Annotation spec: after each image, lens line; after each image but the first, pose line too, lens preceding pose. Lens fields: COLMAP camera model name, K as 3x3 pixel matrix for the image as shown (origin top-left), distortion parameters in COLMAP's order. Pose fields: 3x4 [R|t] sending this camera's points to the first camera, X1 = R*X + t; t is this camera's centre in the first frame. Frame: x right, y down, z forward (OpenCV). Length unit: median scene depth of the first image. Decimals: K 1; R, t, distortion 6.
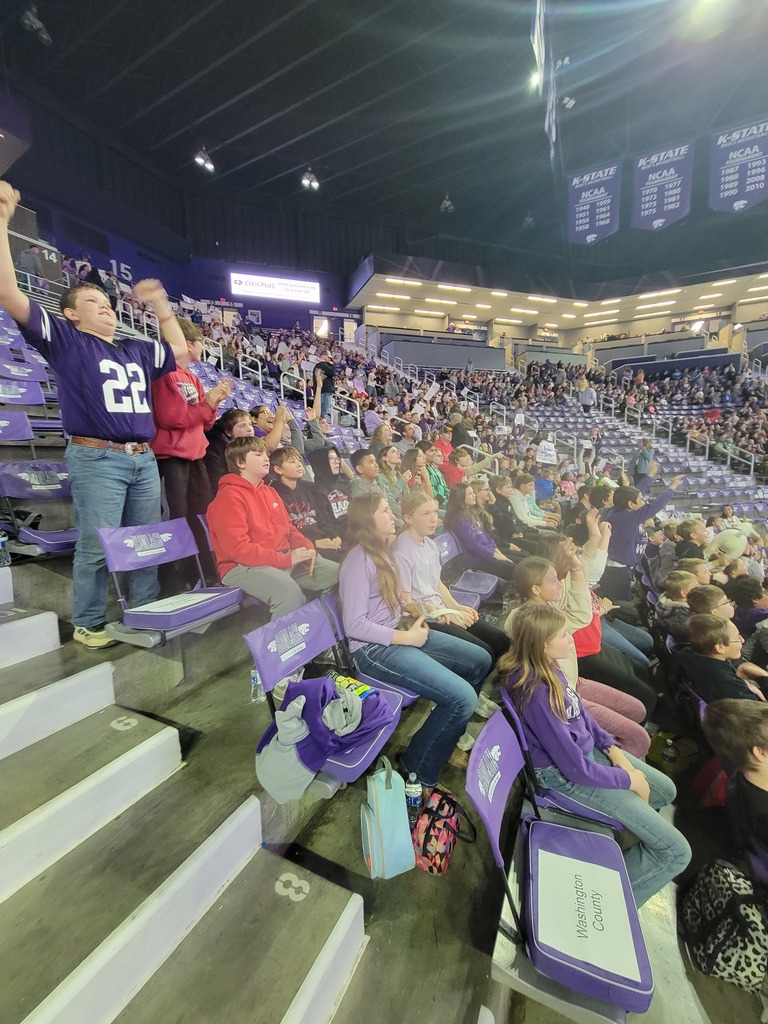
lens RADIAL K [[416.1, 0, 386.9], [0, 416.1, 514.8], [0, 0, 1]] dist [-0.000930, 0.001016]
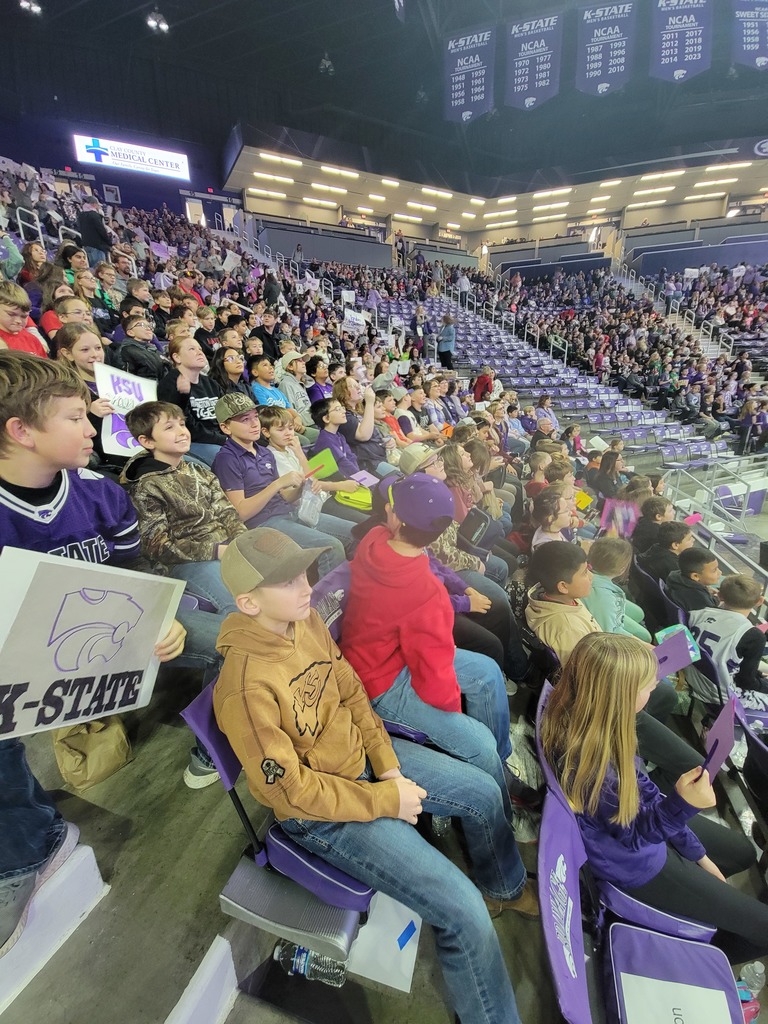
lens RADIAL K [[416.1, 0, 387.9], [0, 416.1, 513.9], [0, 0, 1]] dist [-0.000930, 0.001016]
pose [[0.991332, -0.037204, 0.126007, 0.119248], [0.016276, 0.986458, 0.163206, 0.052809], [-0.130372, -0.159740, 0.978512, -0.036137]]
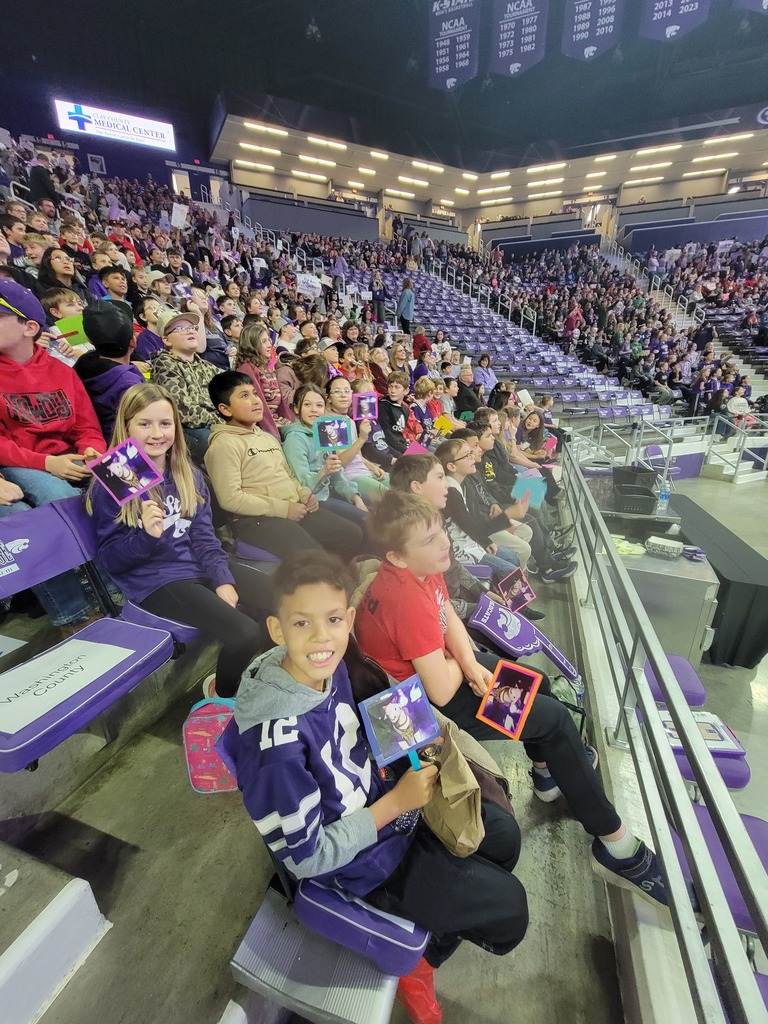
lens RADIAL K [[416.1, 0, 389.5], [0, 416.1, 515.2], [0, 0, 1]] dist [-0.000930, 0.001016]
pose [[0.992976, -0.024890, 0.115666, 0.166282], [0.002299, 0.981494, 0.191477, 0.075530], [-0.118291, -0.189866, 0.974658, -0.051982]]
